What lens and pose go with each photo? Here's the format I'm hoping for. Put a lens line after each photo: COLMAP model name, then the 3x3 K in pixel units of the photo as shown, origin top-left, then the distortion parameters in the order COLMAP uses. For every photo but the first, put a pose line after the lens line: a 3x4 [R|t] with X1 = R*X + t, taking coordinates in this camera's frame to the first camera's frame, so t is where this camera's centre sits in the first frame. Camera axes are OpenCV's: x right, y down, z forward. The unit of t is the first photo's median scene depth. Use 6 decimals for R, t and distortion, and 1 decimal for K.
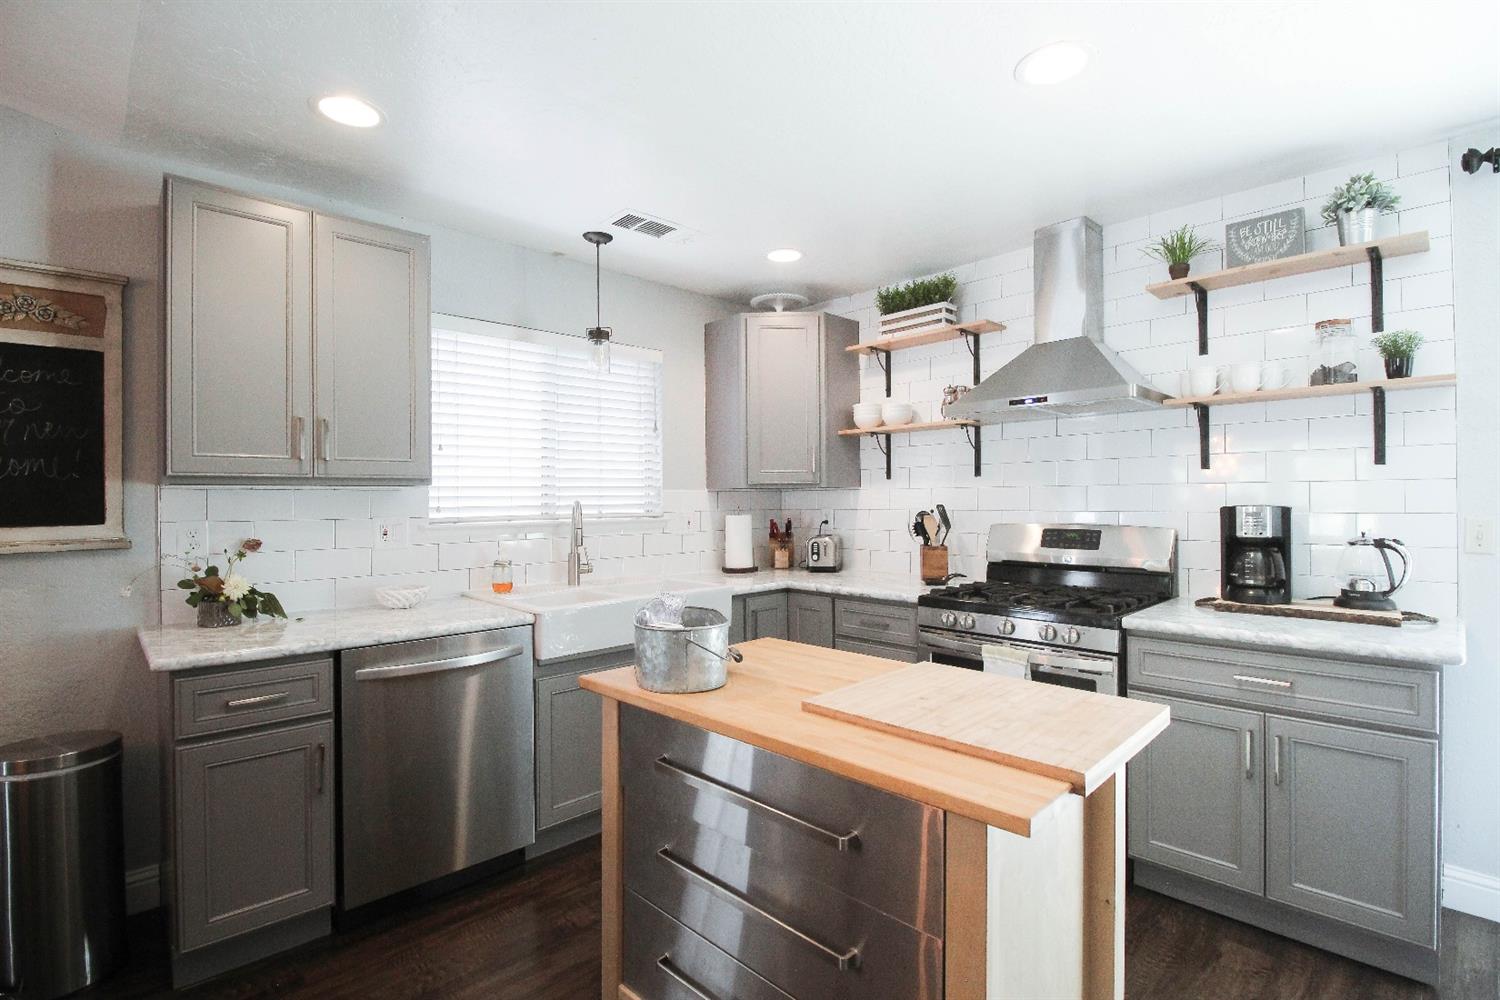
lens RADIAL K [[695.0, 0, 754.3], [0, 695.0, 498.6], [0, 0, 1]] dist [-0.021242, -0.002476]
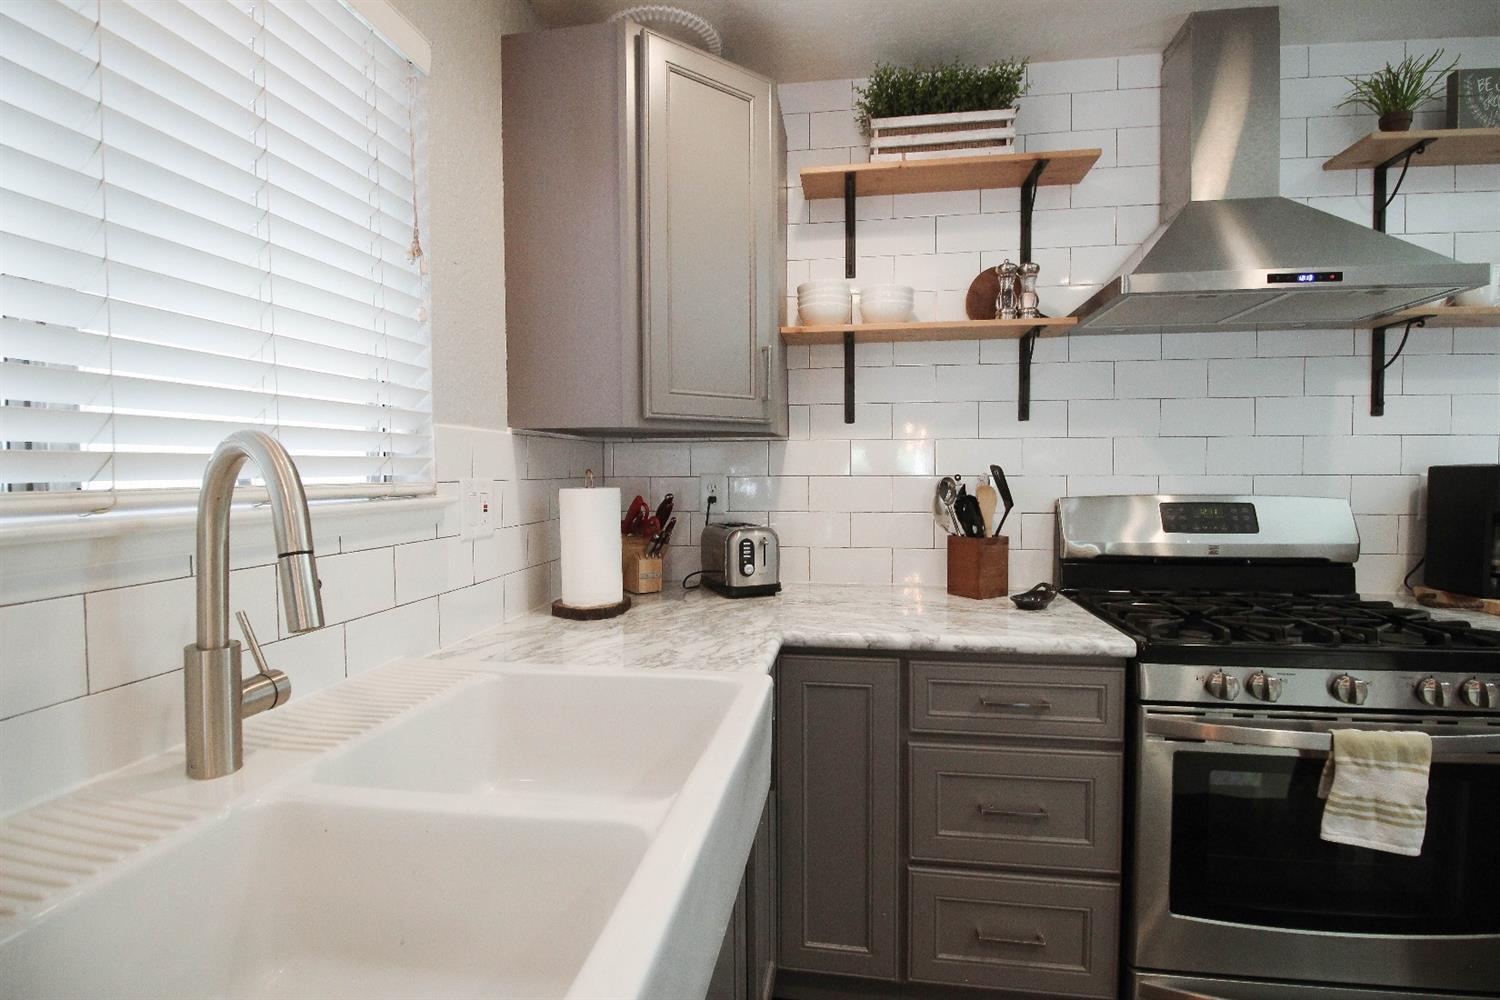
lens RADIAL K [[695.0, 0, 750.2], [0, 695.0, 505.5], [0, 0, 1]] dist [-0.021242, -0.002476]
pose [[0.798101, -0.023644, 0.602060, -0.229271], [-0.002351, 0.999100, 0.042353, 0.016576], [-0.602519, -0.035218, 0.797327, 0.623306]]
